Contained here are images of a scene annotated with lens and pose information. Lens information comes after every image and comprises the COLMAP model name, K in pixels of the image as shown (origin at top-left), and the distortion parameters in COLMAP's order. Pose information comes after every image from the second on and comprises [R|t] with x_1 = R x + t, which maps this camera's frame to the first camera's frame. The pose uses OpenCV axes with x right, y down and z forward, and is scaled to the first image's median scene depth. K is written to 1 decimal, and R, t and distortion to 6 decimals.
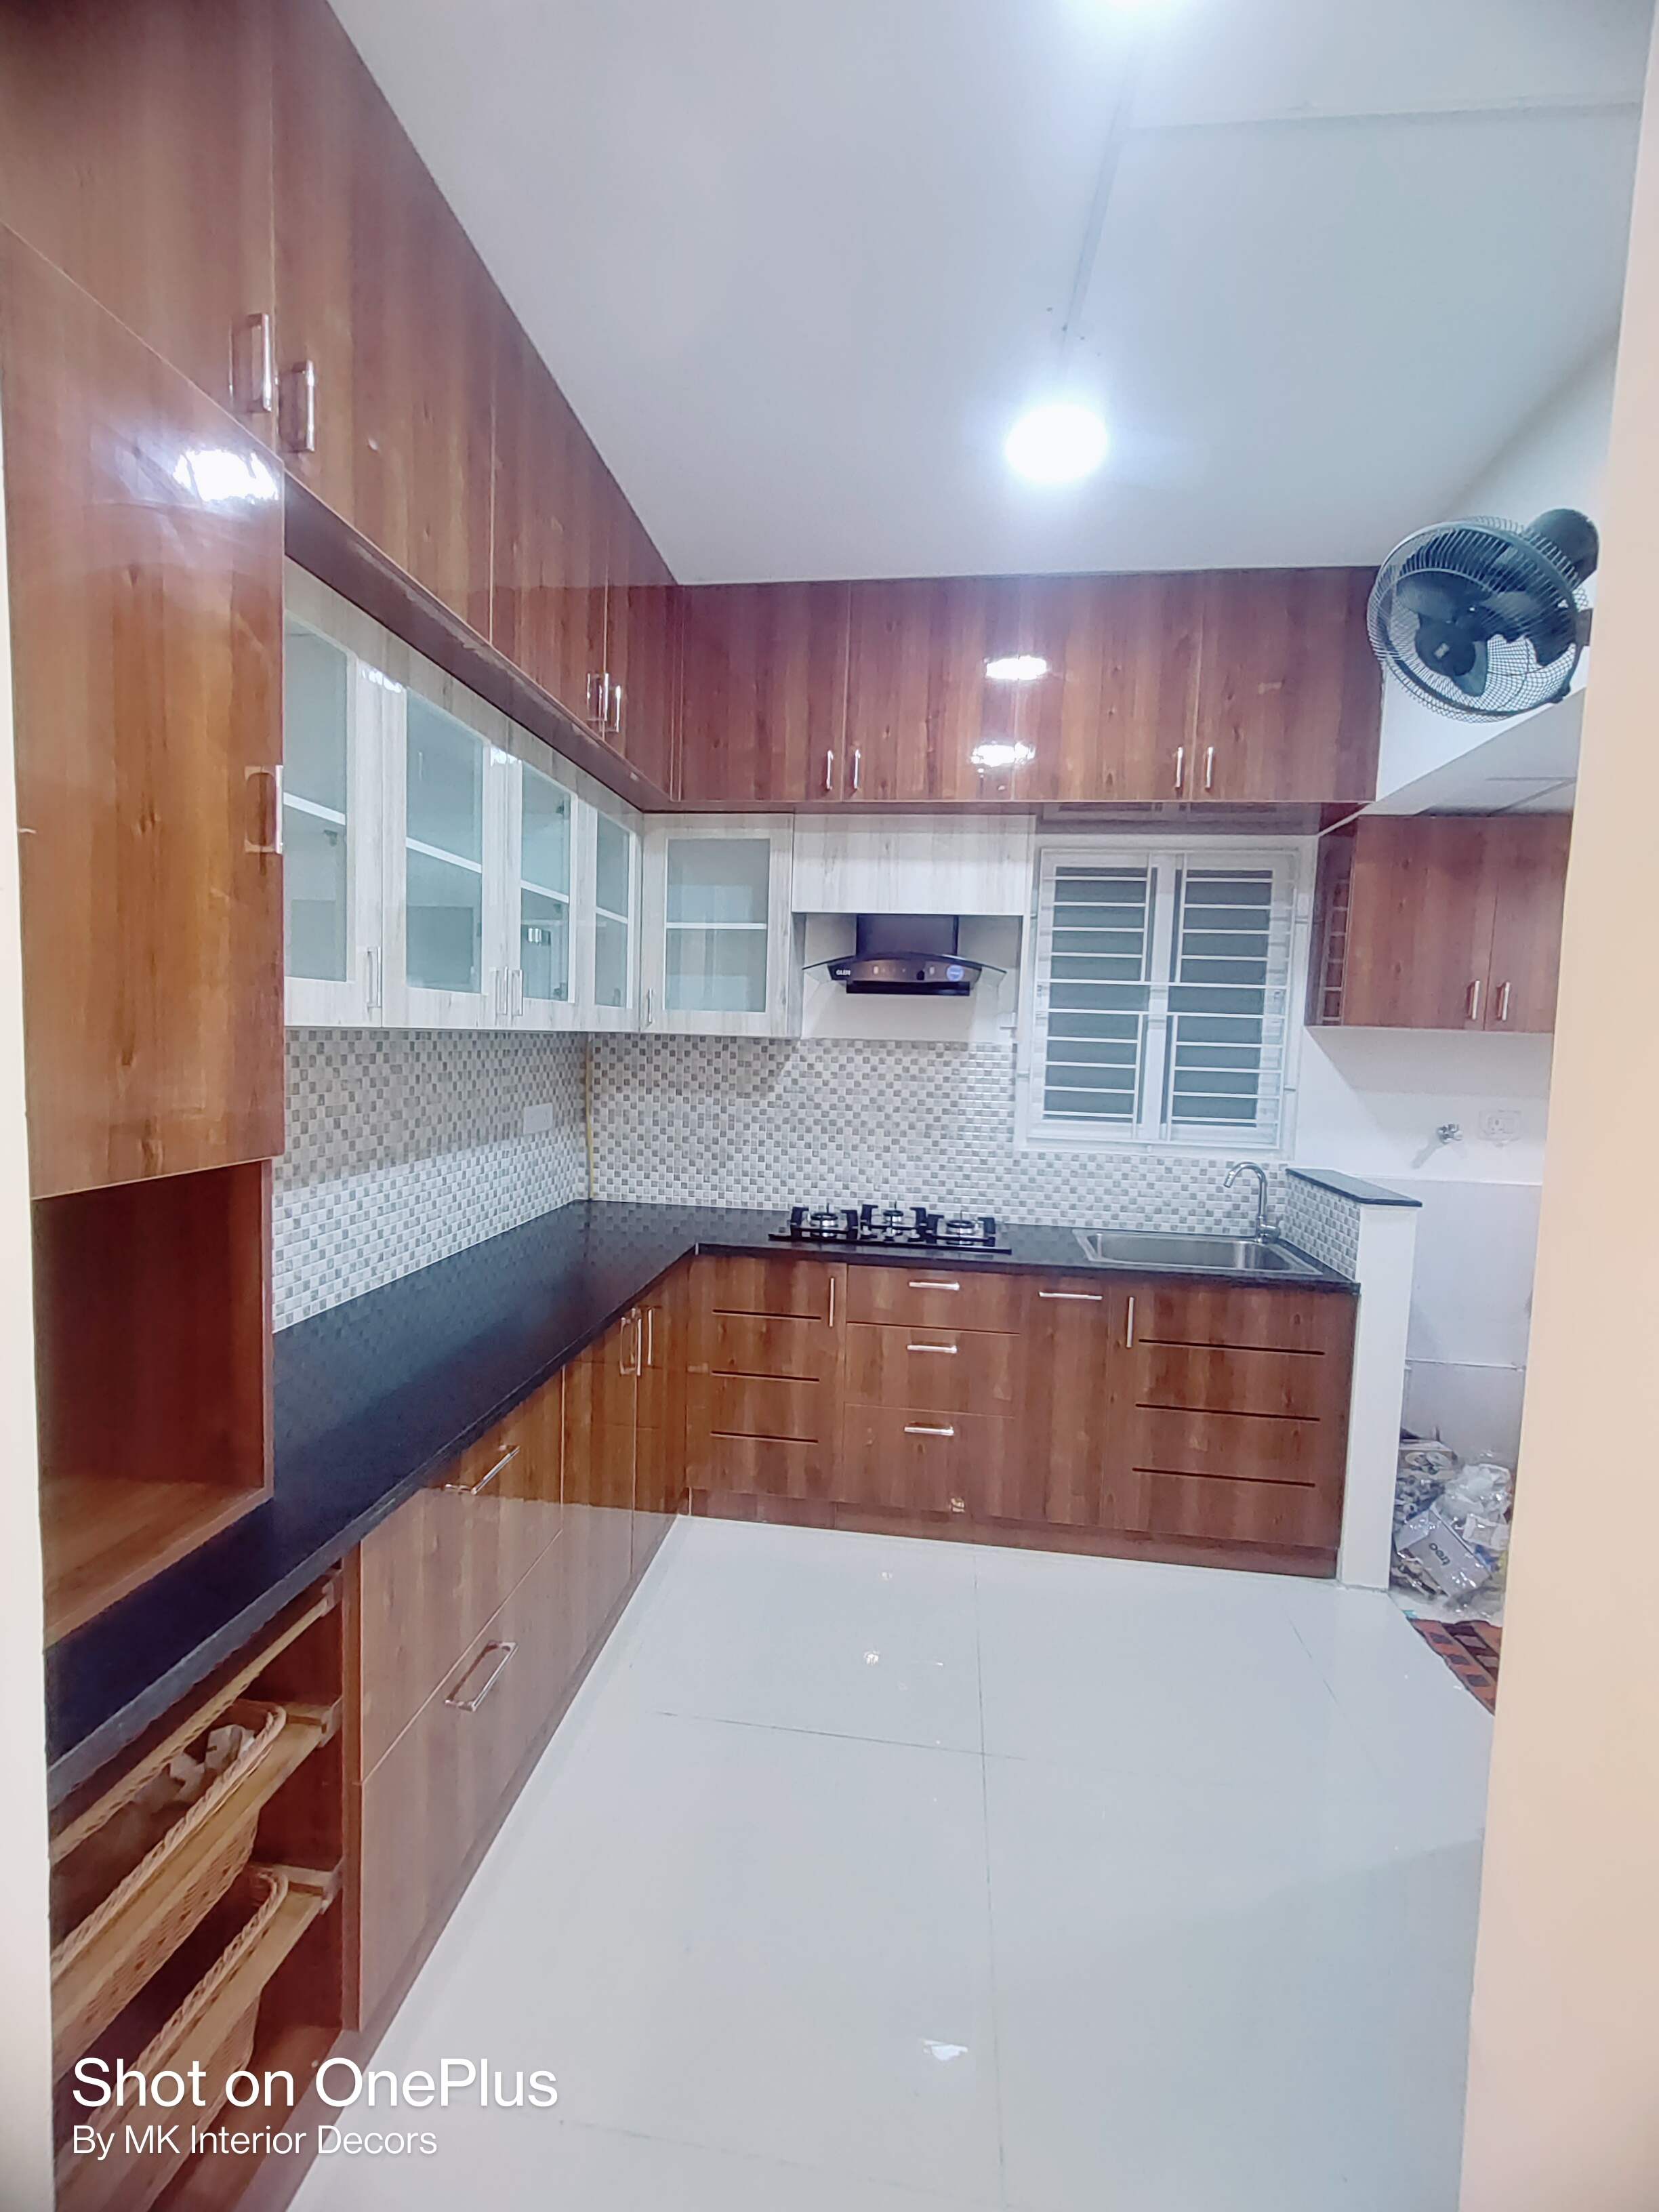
lens RADIAL K [[957.7, 0, 826.4], [0, 957.7, 1107.5], [0, 0, 1]] dist [0.000923, 0.000008]
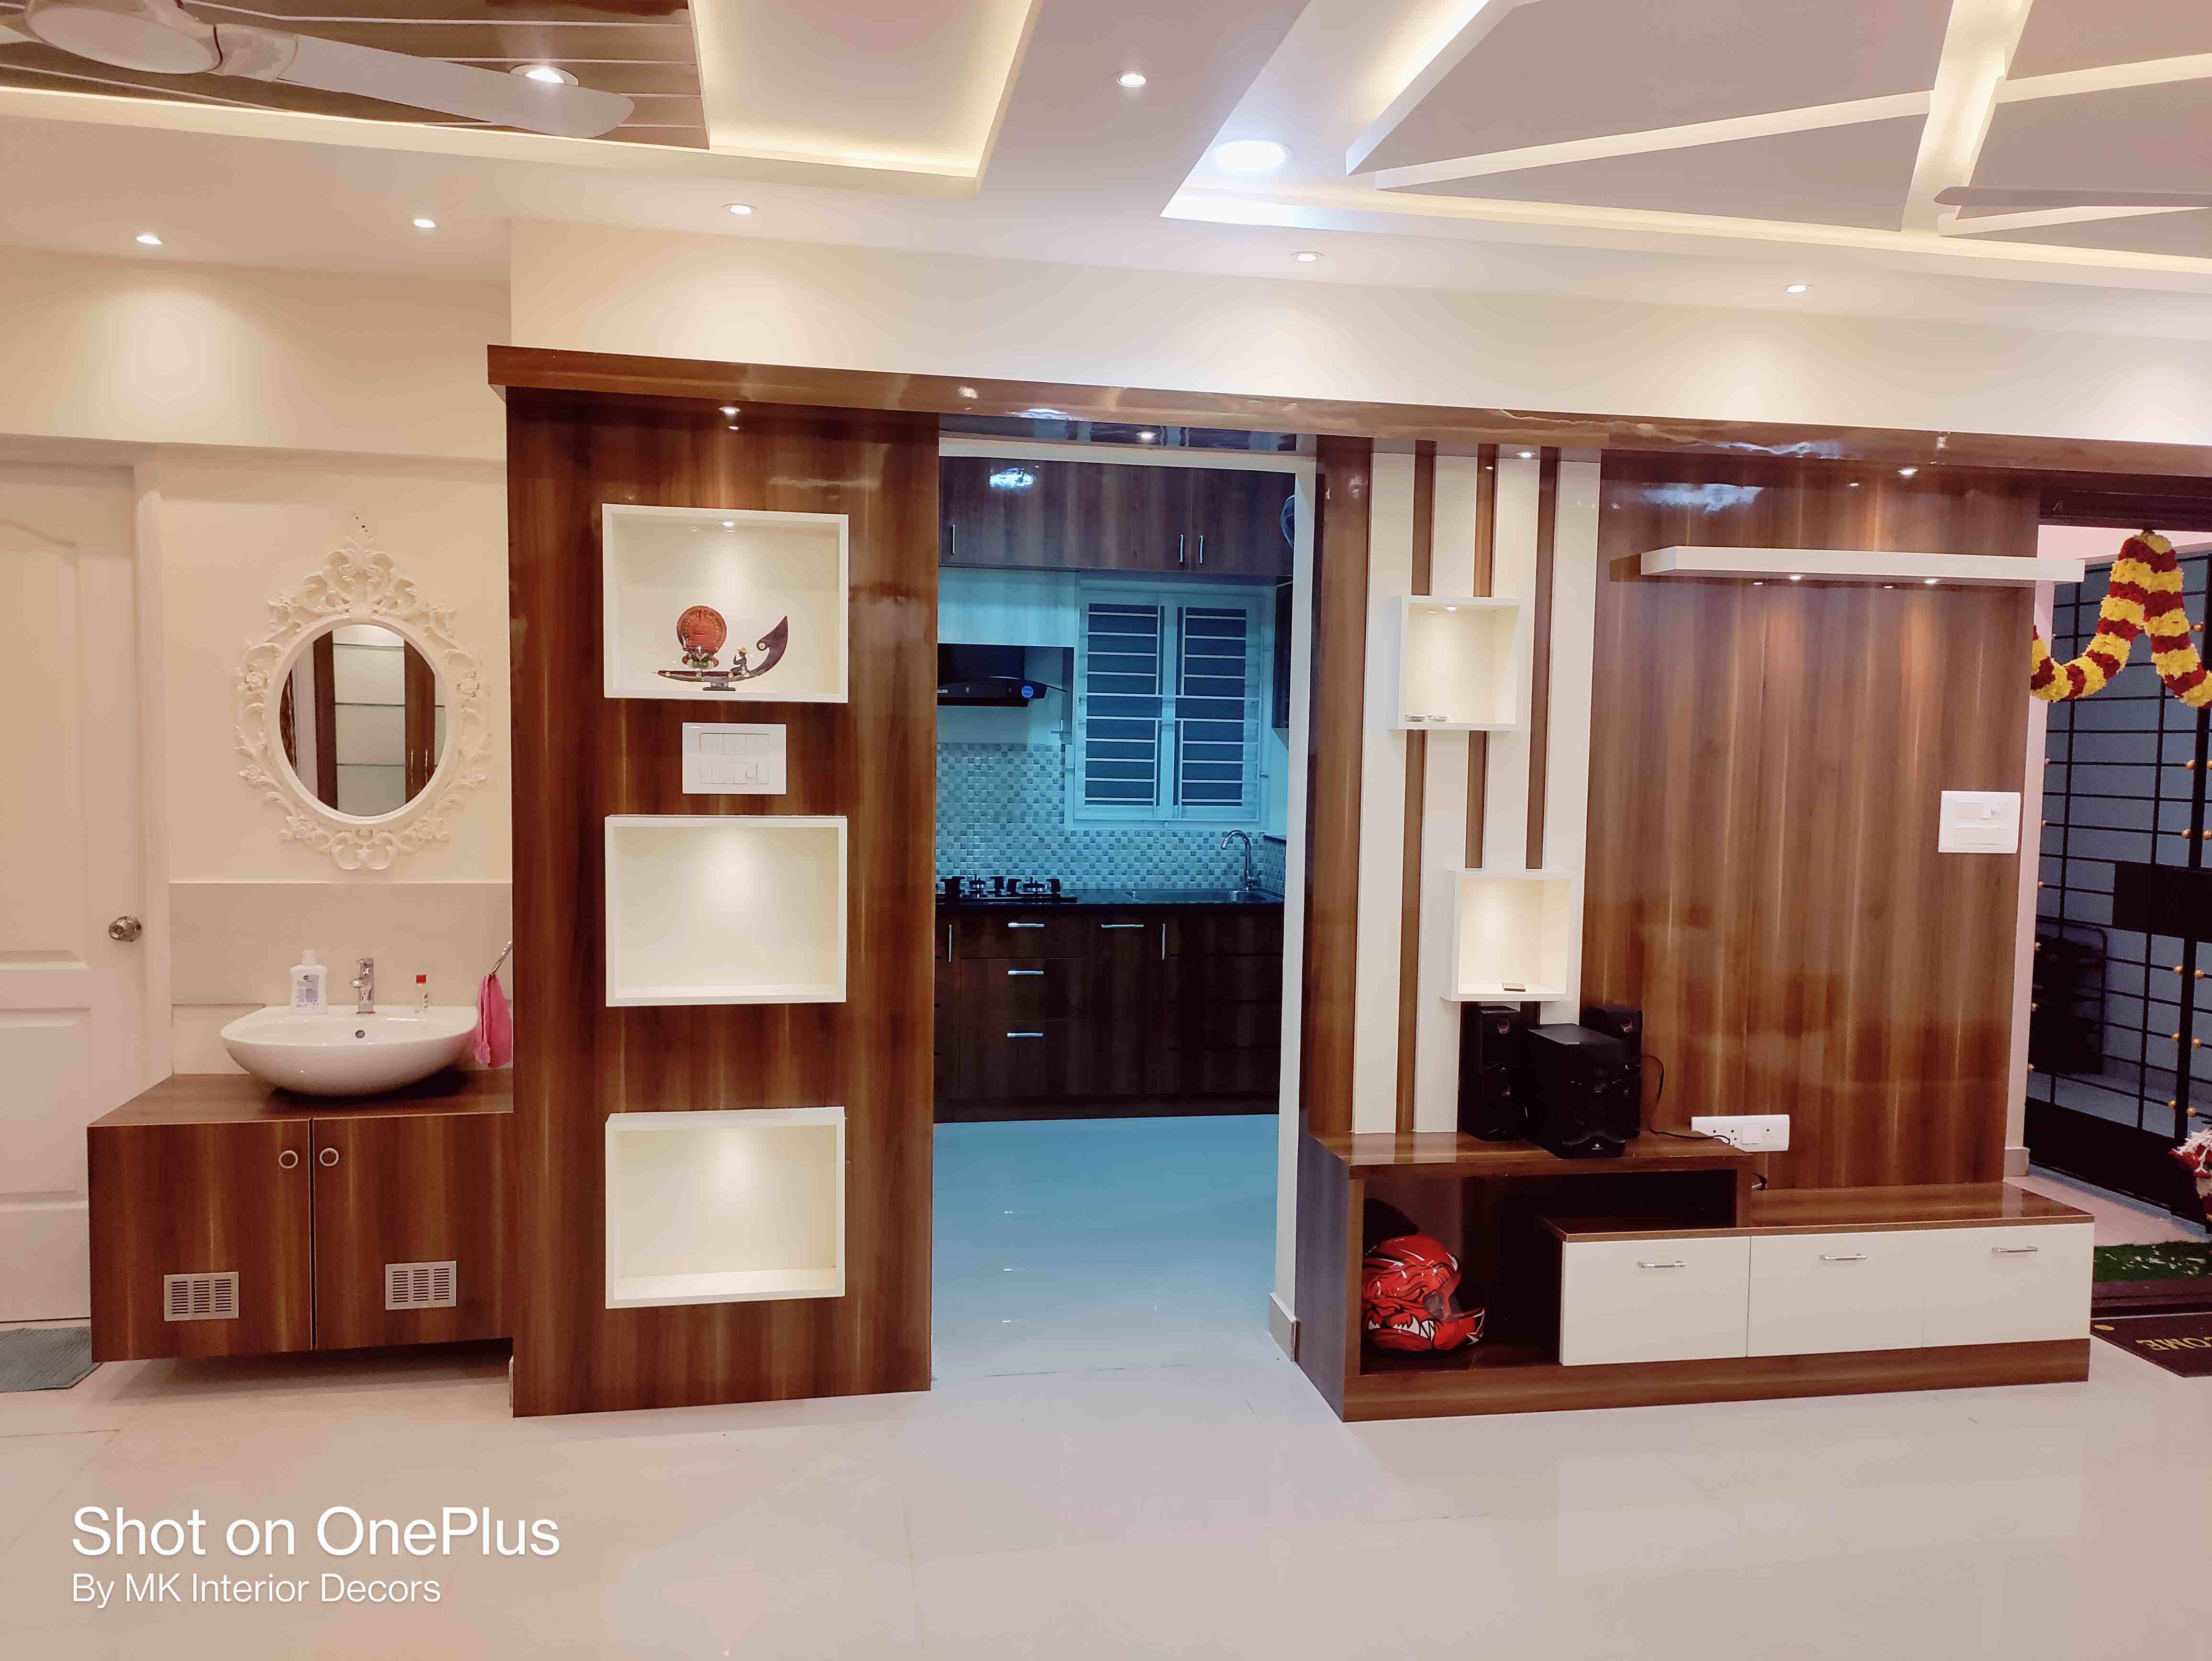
lens RADIAL K [[1564.4, 0, 1109.8], [0, 1564.4, 825.4], [0, 0, 1]] dist [0.036026, -0.000395]
pose [[0.945651, -0.032152, 0.323589, -0.413179], [0.035642, 0.999353, -0.004863, 0.051442], [-0.323223, 0.016132, 0.946185, -0.960097]]
